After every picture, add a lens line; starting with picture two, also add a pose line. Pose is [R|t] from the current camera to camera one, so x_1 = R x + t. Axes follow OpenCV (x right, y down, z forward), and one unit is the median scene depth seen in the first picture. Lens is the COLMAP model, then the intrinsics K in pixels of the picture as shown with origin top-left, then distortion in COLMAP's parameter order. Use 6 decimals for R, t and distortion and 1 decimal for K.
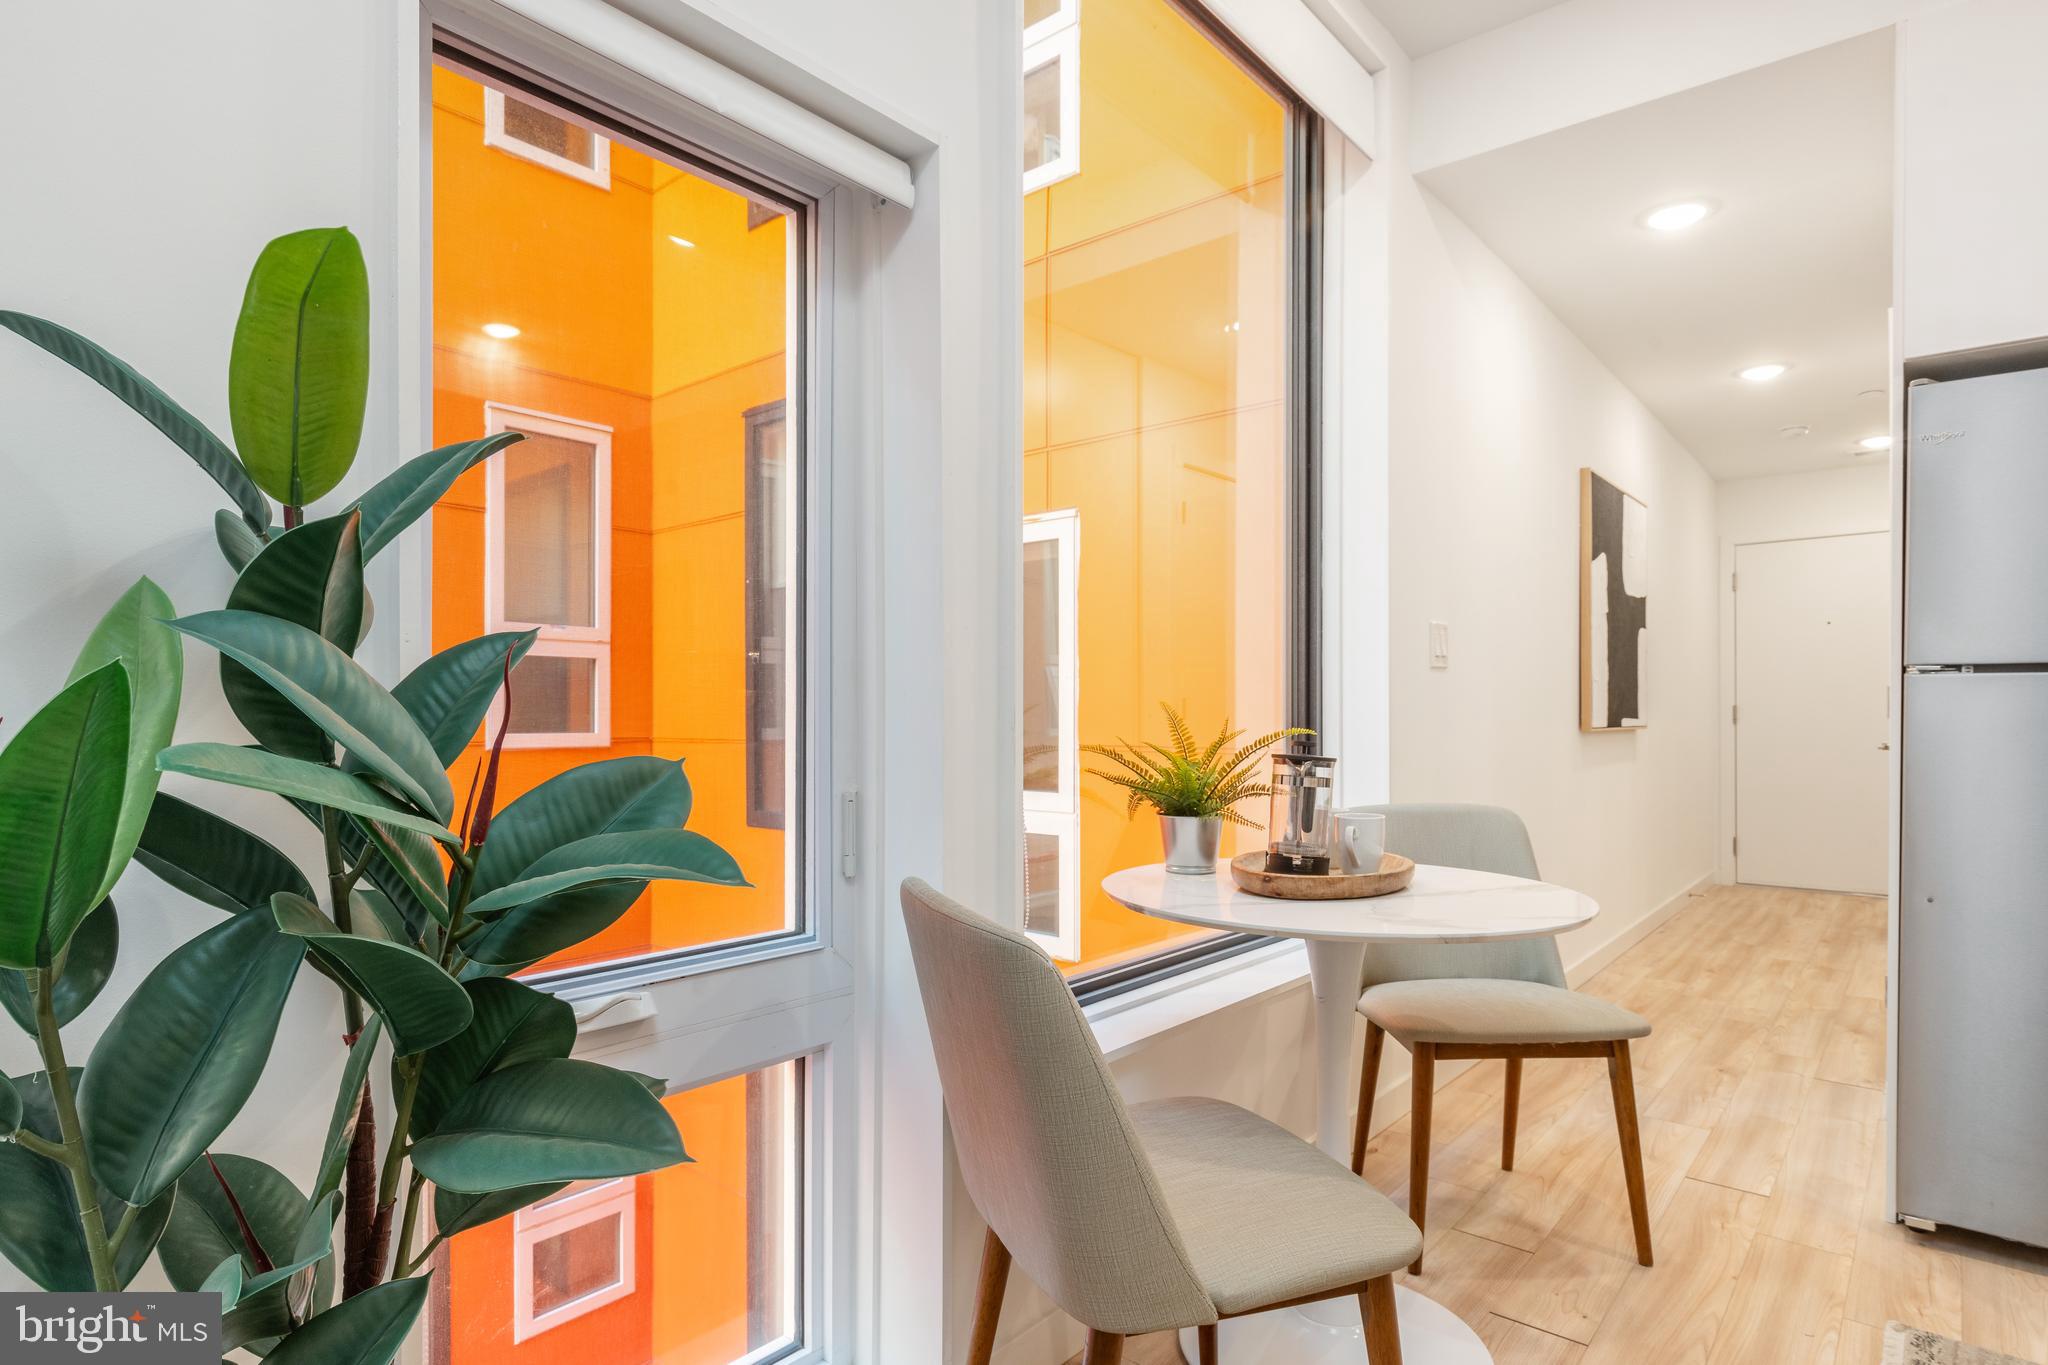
lens RADIAL K [[1063.7, 0, 1046.0], [0, 1063.7, 708.6], [0, 0, 1]] dist [-0.008126, 0.002916]
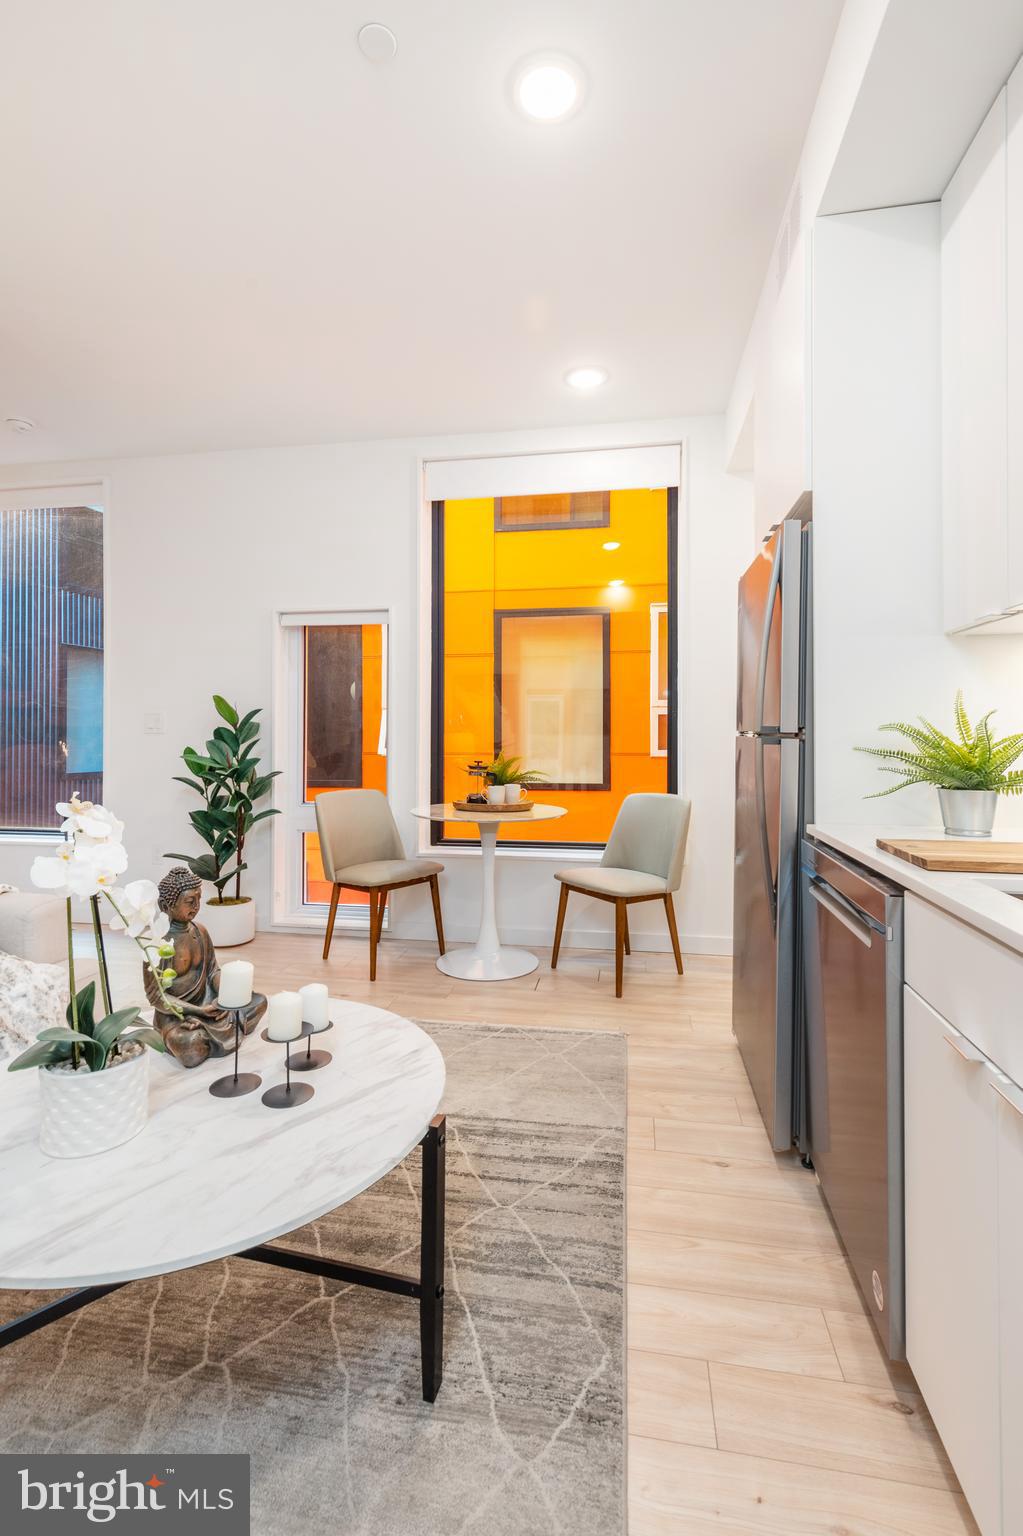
lens RADIAL K [[694.6, 0, 527.9], [0, 694.6, 740.1], [0, 0, 1]] dist [0.000683, 0.000464]
pose [[0.527503, 0.009232, -0.849503, 1.675737], [0.005883, 0.999877, 0.014520, -0.048502], [0.849533, -0.012657, 0.527384, 0.052851]]
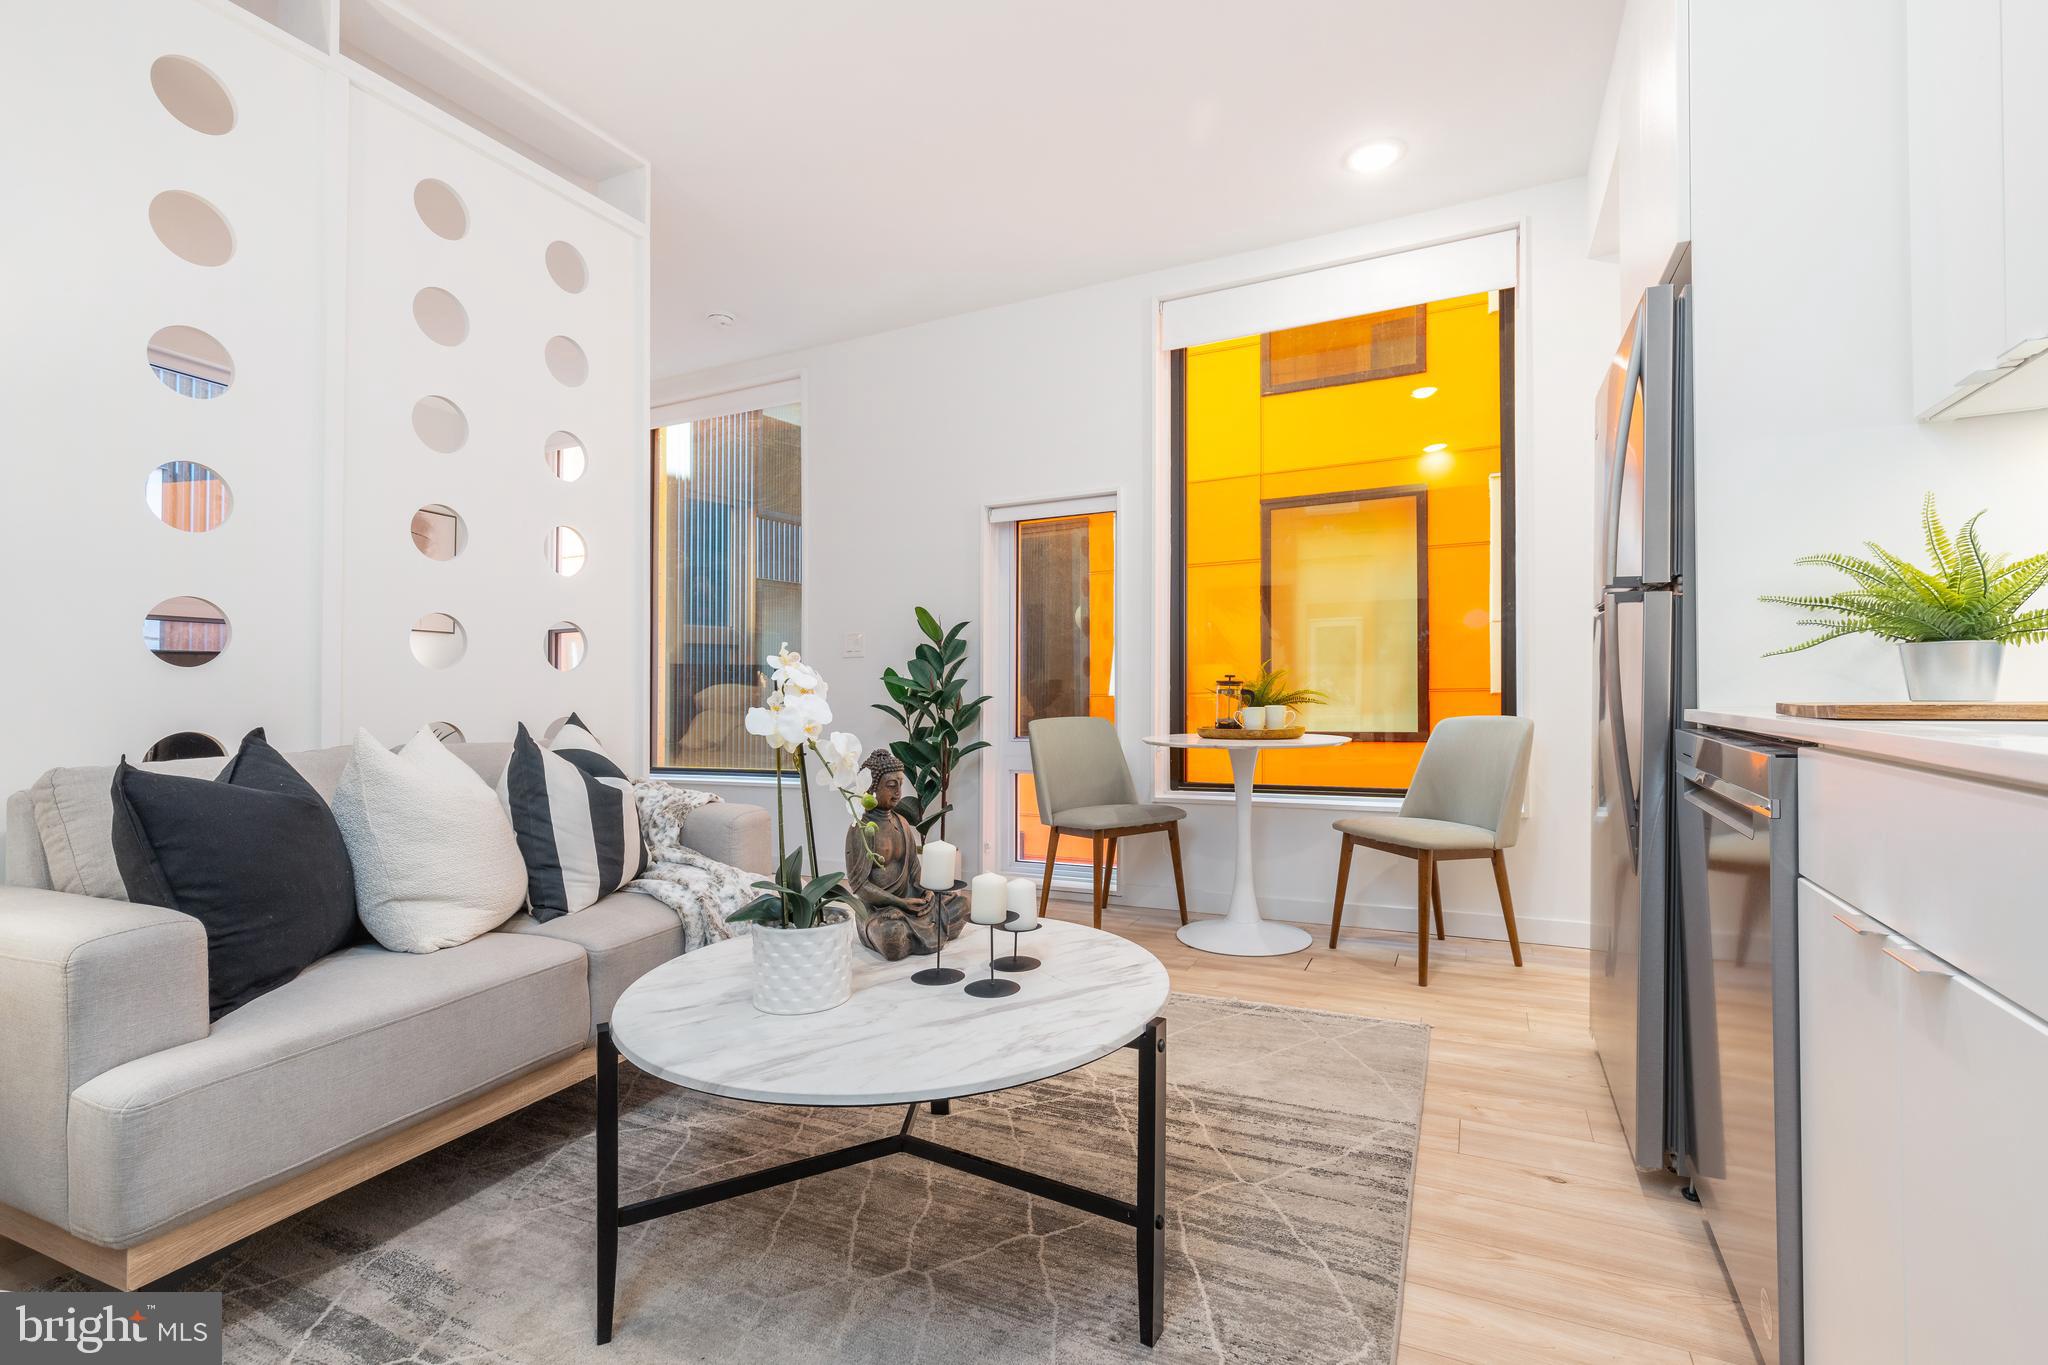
lens RADIAL K [[926.2, 0, 1036.7], [0, 926.2, 691.3], [0, 0, 1]] dist [0.000683, 0.000464]
pose [[0.257250, 0.001911, -0.966343, 1.762250], [0.013271, 0.999897, 0.005511, 0.037408], [0.966254, -0.014242, 0.257198, 0.041738]]
